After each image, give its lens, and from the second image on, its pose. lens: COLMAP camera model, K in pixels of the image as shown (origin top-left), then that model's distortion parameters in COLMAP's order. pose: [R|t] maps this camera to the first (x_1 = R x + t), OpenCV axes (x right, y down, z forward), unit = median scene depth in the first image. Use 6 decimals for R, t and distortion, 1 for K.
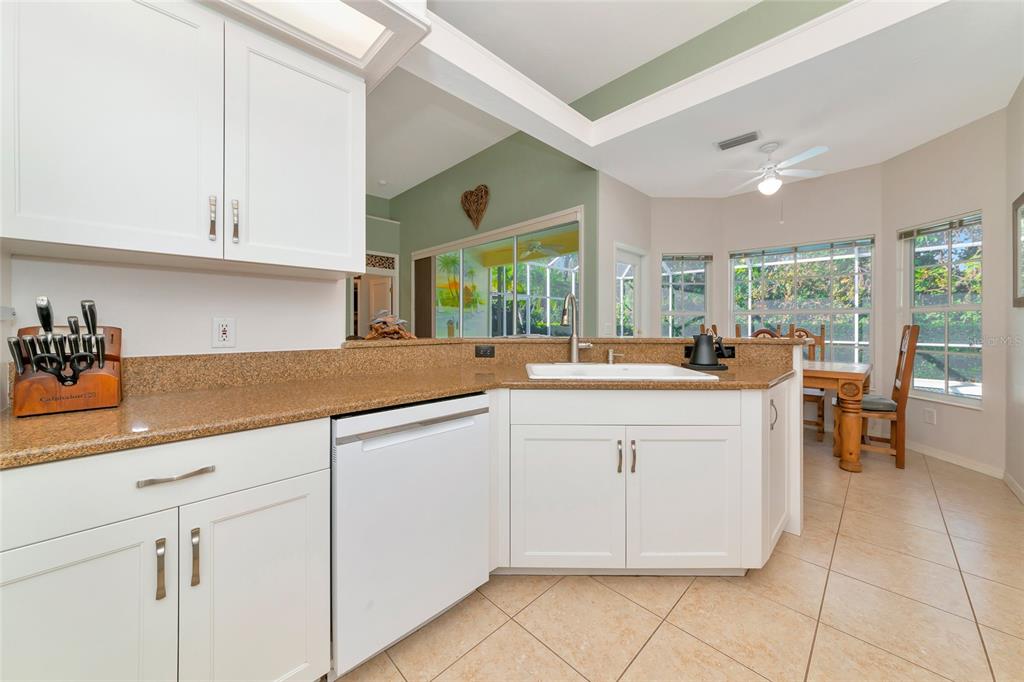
lens RADIAL K [[366.5, 0, 510.8], [0, 366.5, 326.9], [0, 0, 1]] dist [-0.001070, -0.000444]
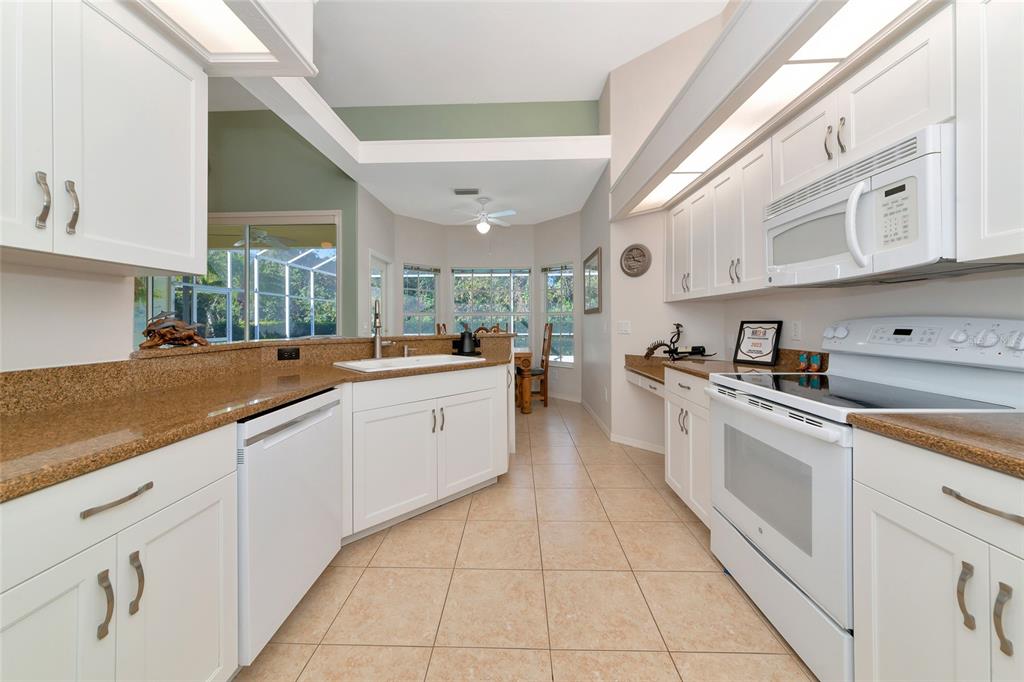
lens RADIAL K [[366.5, 0, 511.2], [0, 366.5, 321.5], [0, 0, 1]] dist [-0.001070, -0.000444]
pose [[0.711255, -0.003655, 0.702924, -0.343530], [0.008696, 0.999956, -0.003599, -0.012693], [-0.702880, 0.008672, 0.711256, -0.147144]]
